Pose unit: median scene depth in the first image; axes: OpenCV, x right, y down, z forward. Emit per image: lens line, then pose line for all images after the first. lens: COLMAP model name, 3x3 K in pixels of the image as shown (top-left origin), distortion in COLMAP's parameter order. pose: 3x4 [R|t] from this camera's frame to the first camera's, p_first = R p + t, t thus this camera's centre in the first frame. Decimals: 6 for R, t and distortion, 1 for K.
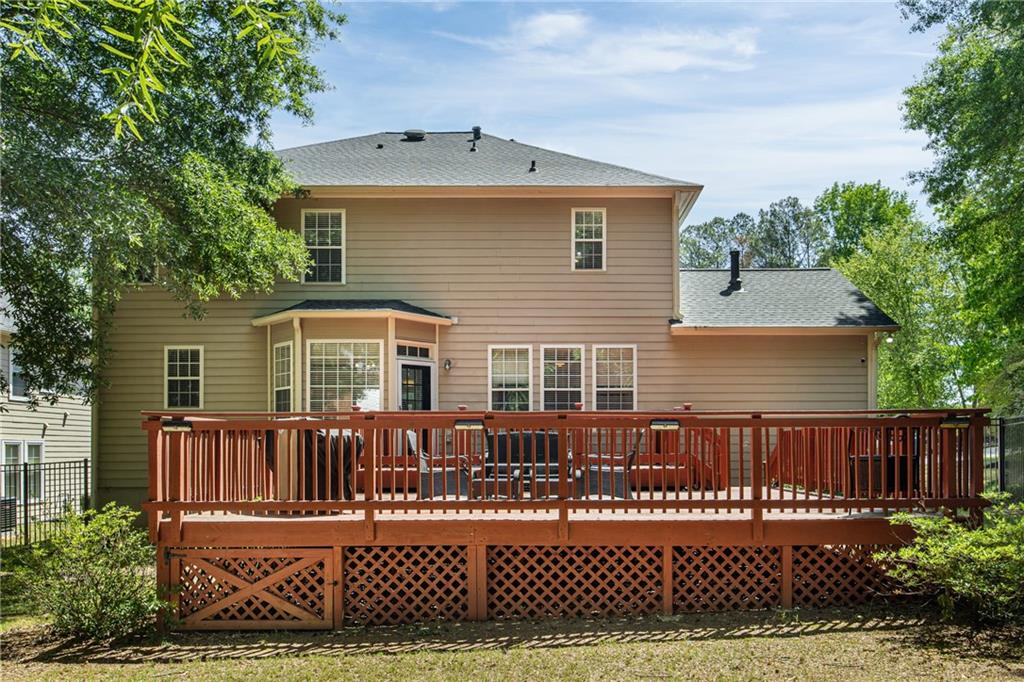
lens RADIAL K [[798.4, 0, 496.8], [0, 798.4, 405.4], [0, 0, 1]] dist [-0.009272, 0.005542]
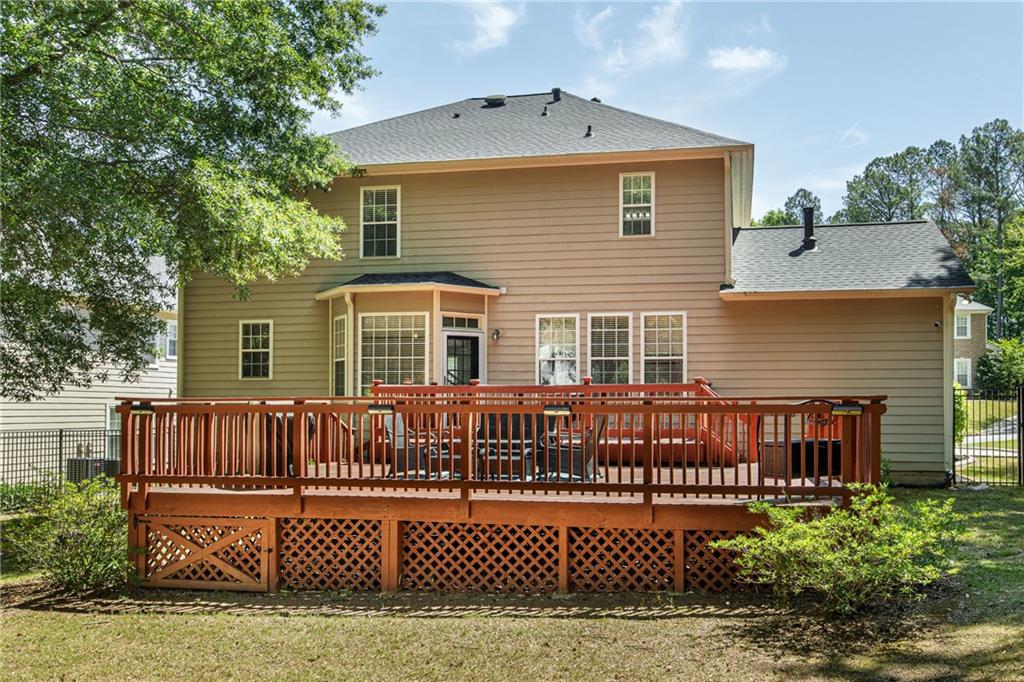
lens RADIAL K [[852.2, 0, 515.0], [0, 852.2, 341.1], [0, 0, 1]] dist [-0.009955, 0.018098]
pose [[0.981017, -0.011349, -0.193592, 0.178770], [0.007398, 0.999750, -0.021121, -0.021017], [0.193783, 0.019288, 0.980855, -0.053775]]
